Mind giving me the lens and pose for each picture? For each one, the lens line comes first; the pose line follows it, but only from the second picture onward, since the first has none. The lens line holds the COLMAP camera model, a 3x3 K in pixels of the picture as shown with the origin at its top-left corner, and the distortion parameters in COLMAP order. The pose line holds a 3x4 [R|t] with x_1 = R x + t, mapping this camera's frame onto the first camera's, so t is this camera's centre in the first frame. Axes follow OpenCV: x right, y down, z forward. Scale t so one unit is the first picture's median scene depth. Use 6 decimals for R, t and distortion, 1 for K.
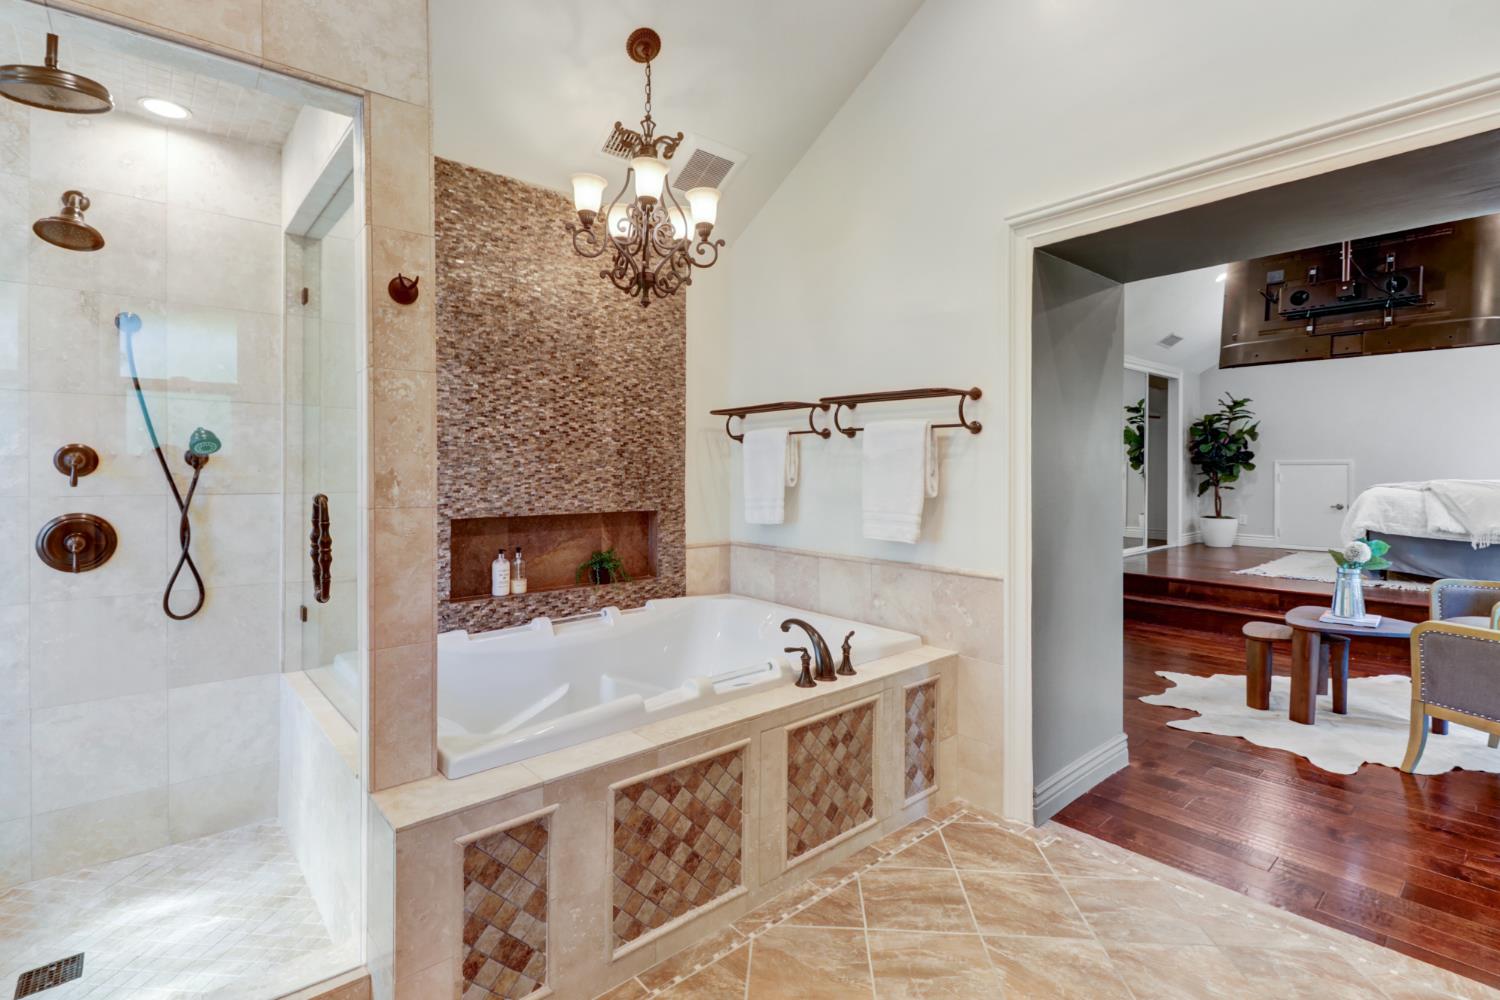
lens RADIAL K [[697.1, 0, 753.5], [0, 697.1, 470.8], [0, 0, 1]] dist [0.022929, -0.012223]
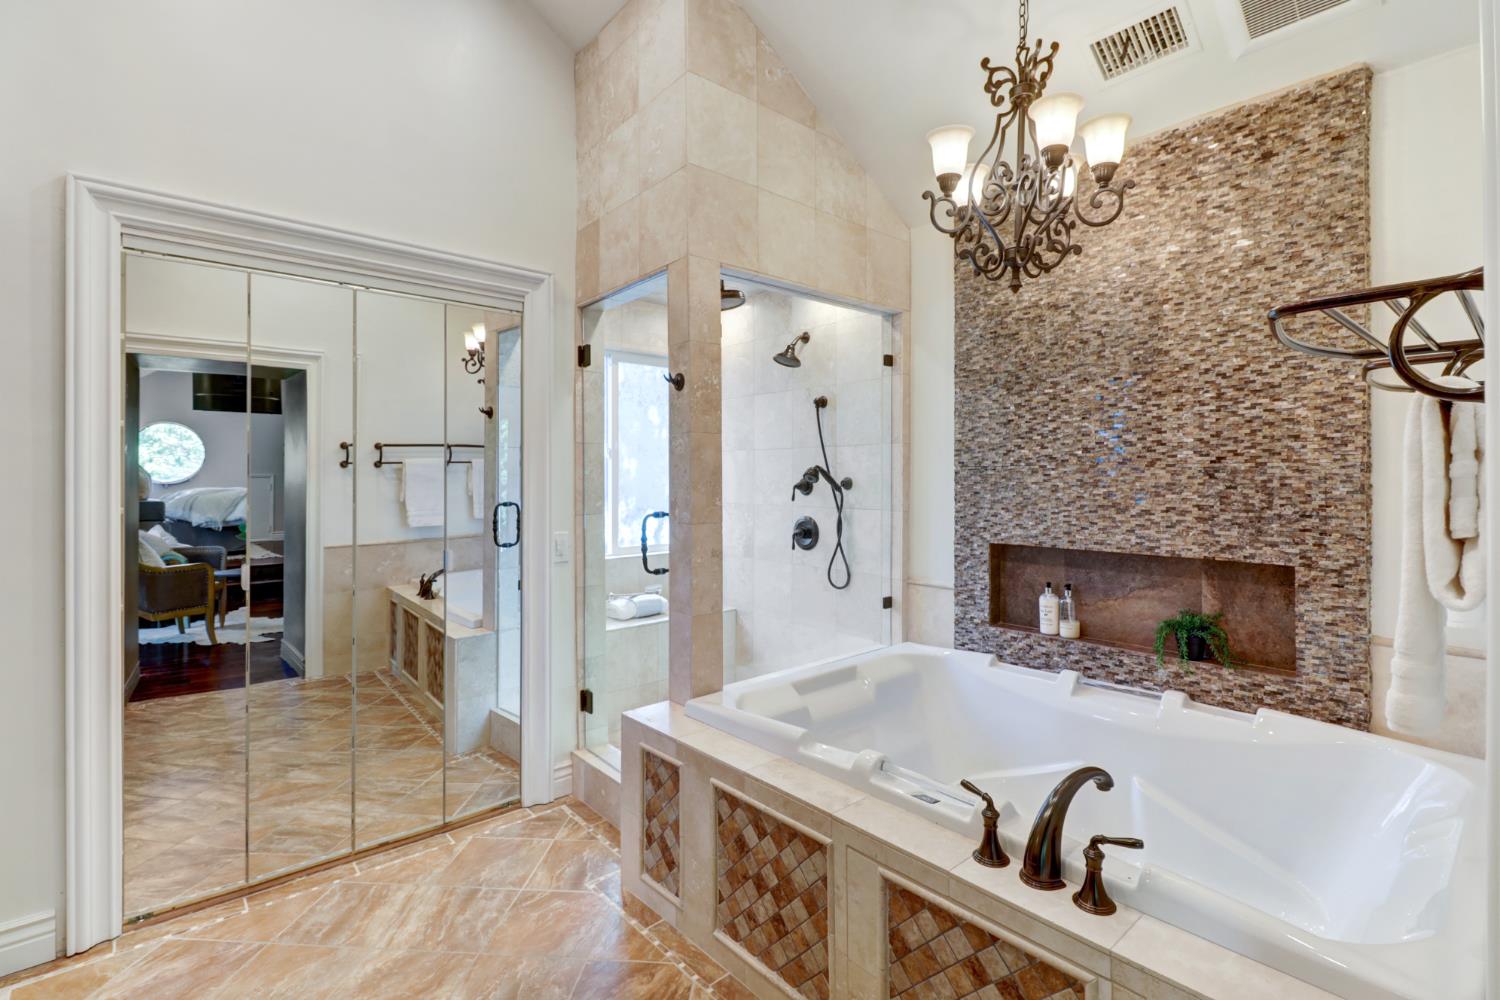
lens RADIAL K [[697.1, 0, 753.5], [0, 697.1, 470.8], [0, 0, 1]] dist [0.022929, -0.012223]
pose [[-0.000416, -0.011522, -0.999934, 0.529052], [0.003322, 0.999928, -0.011523, -0.022516], [0.999994, -0.003327, -0.000377, 0.598501]]
